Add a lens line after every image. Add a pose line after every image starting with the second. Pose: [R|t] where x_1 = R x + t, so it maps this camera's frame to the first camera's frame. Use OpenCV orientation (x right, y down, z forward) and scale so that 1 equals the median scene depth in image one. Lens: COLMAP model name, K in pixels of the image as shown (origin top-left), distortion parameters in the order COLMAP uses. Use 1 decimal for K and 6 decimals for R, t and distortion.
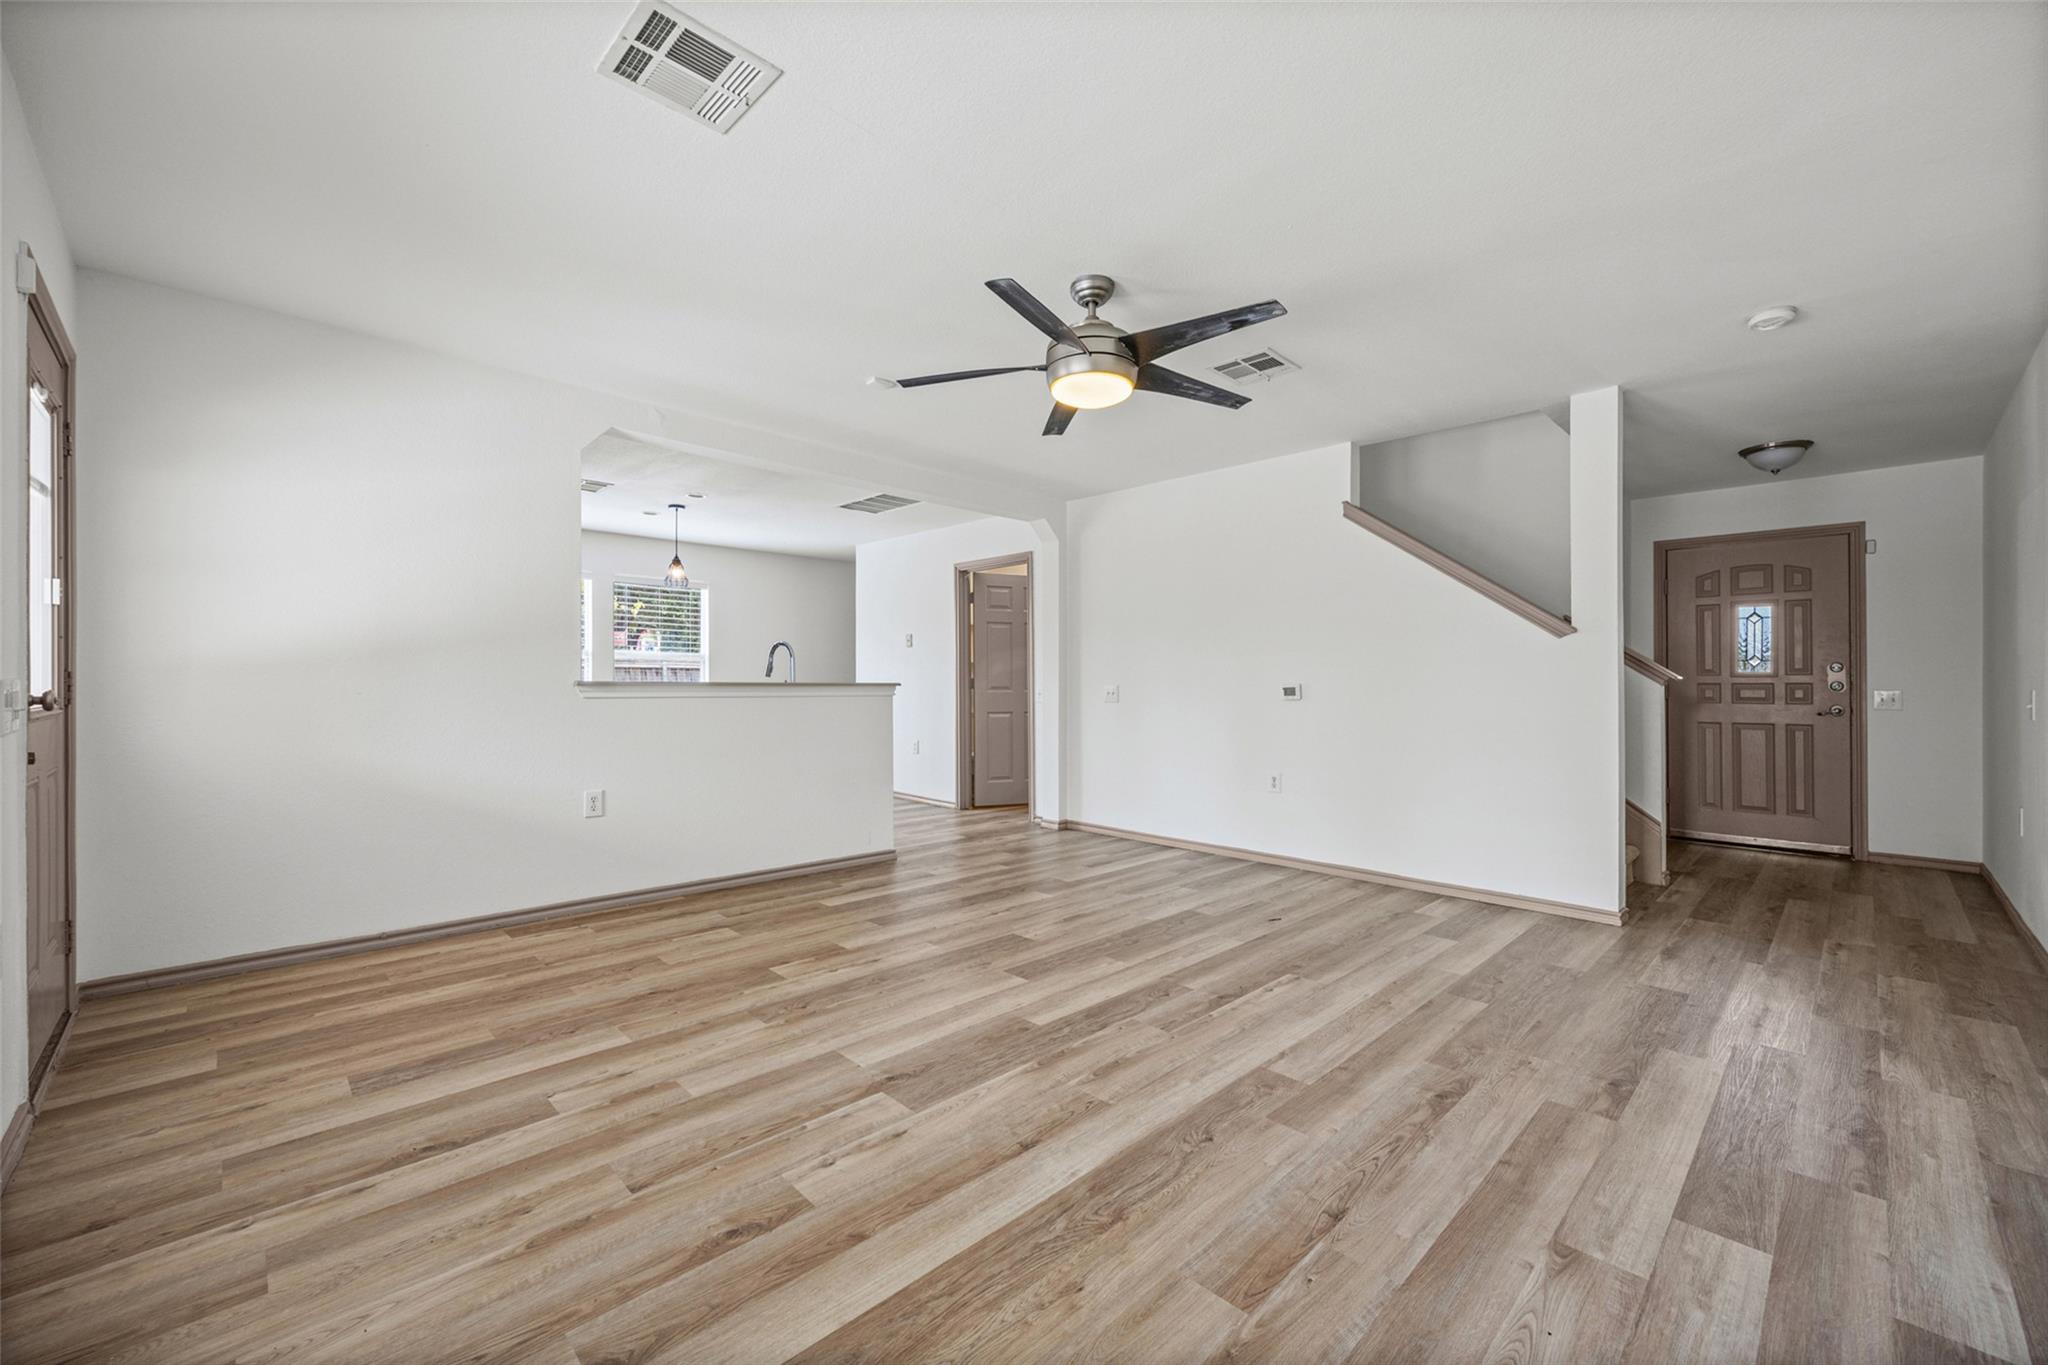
lens RADIAL K [[805.3, 0, 1027.8], [0, 805.3, 690.0], [0, 0, 1]] dist [0.007517, 0.000011]
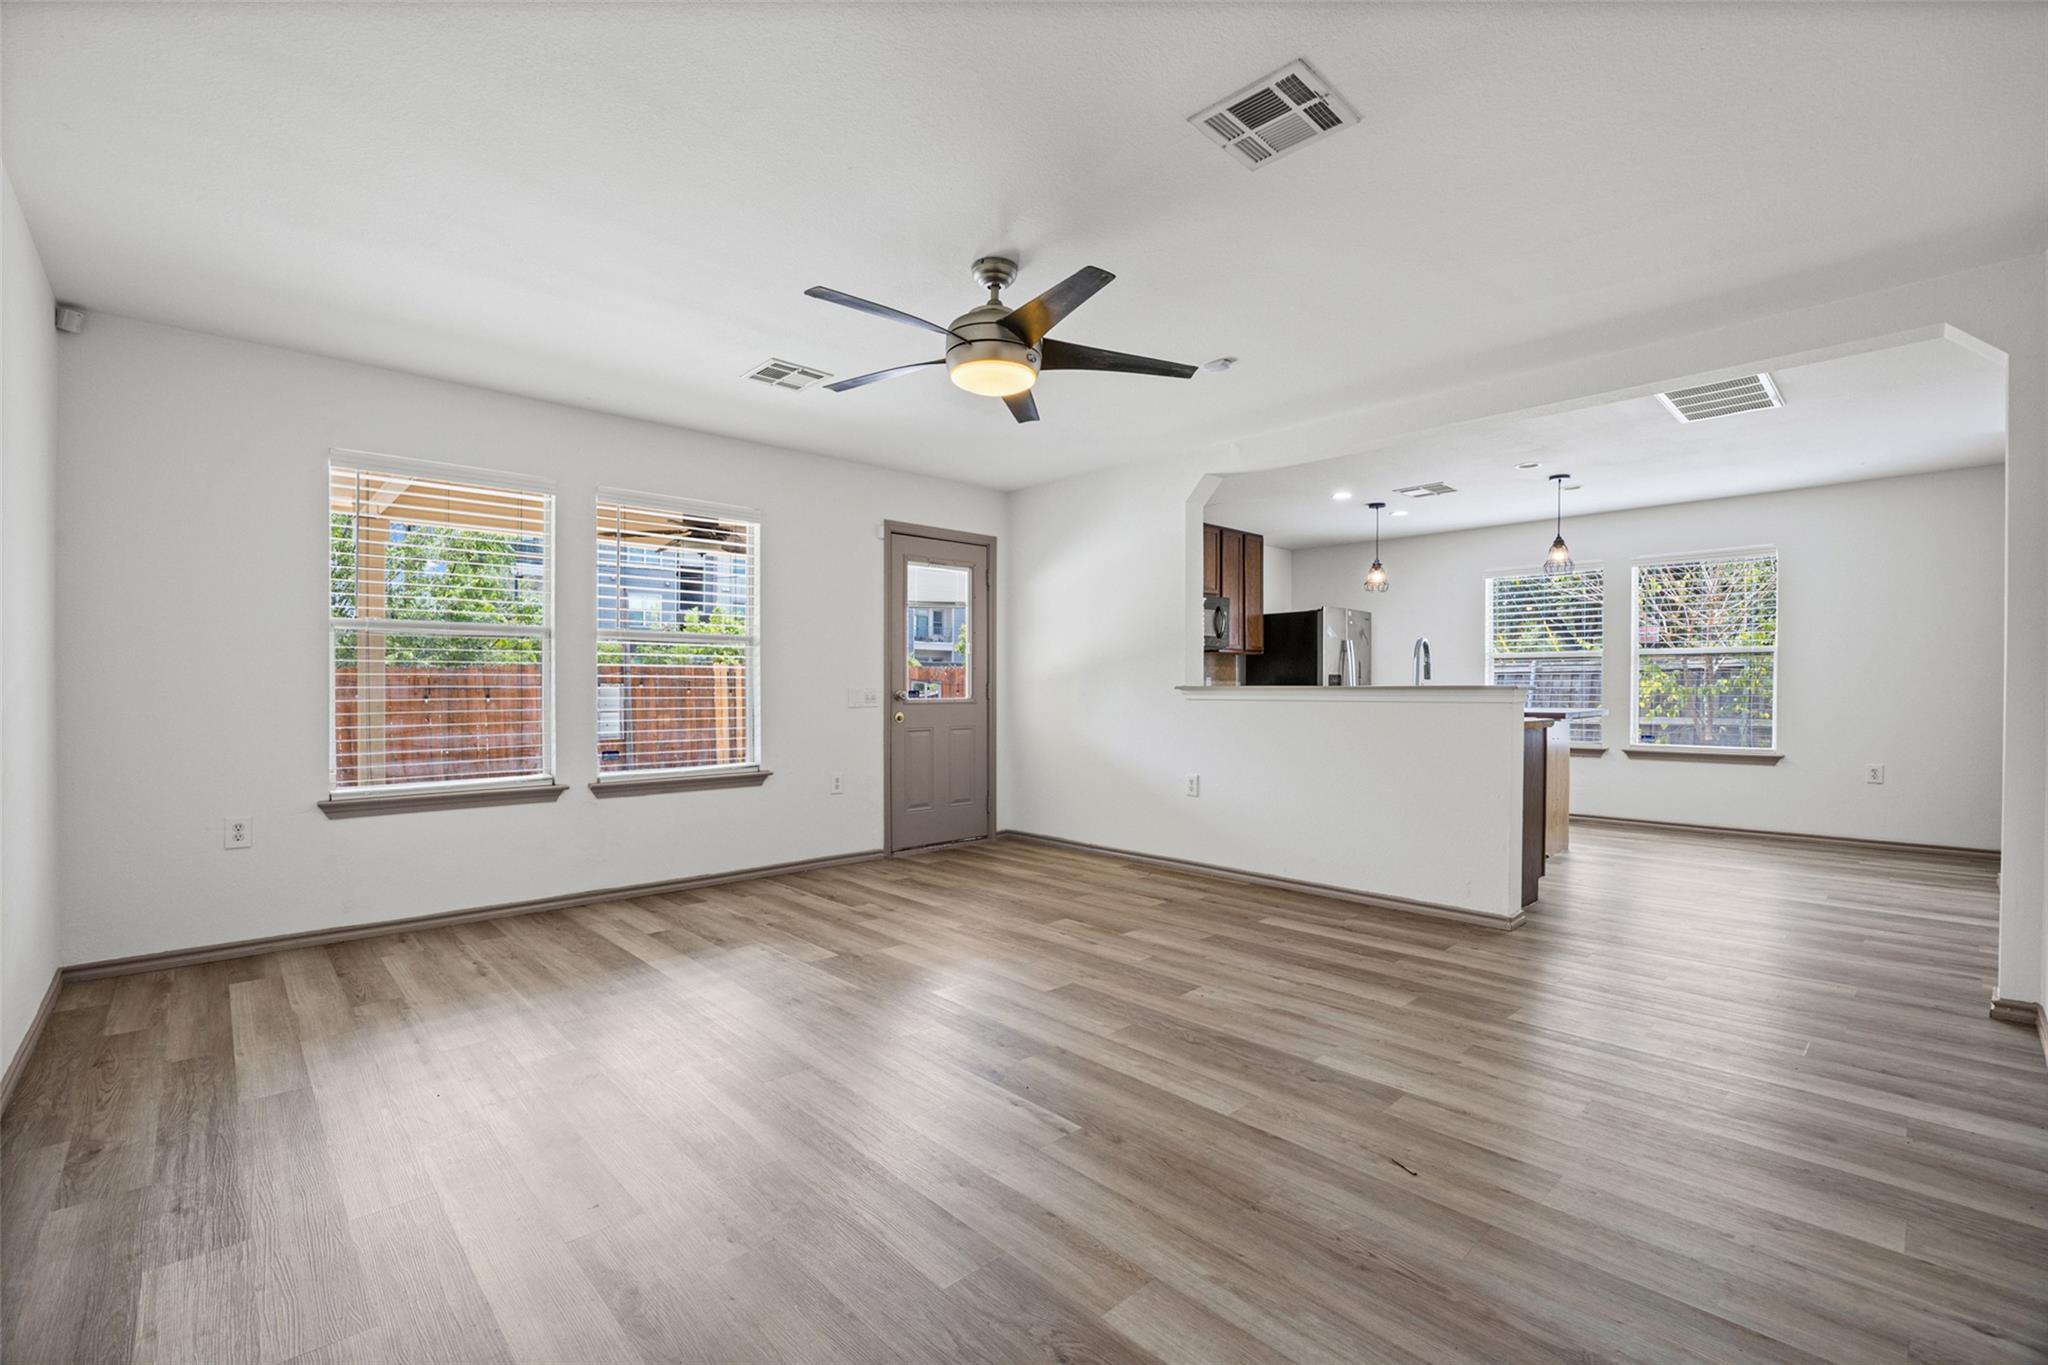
lens RADIAL K [[881.3, 0, 1024.0], [0, 881.3, 682.5], [0, 0, 1]] dist [-0.003139, -0.000029]
pose [[-0.018121, -0.011387, -0.999771, 0.967050], [-0.001035, 0.999935, -0.011370, -0.002667], [0.999835, 0.000829, -0.018132, 0.891708]]
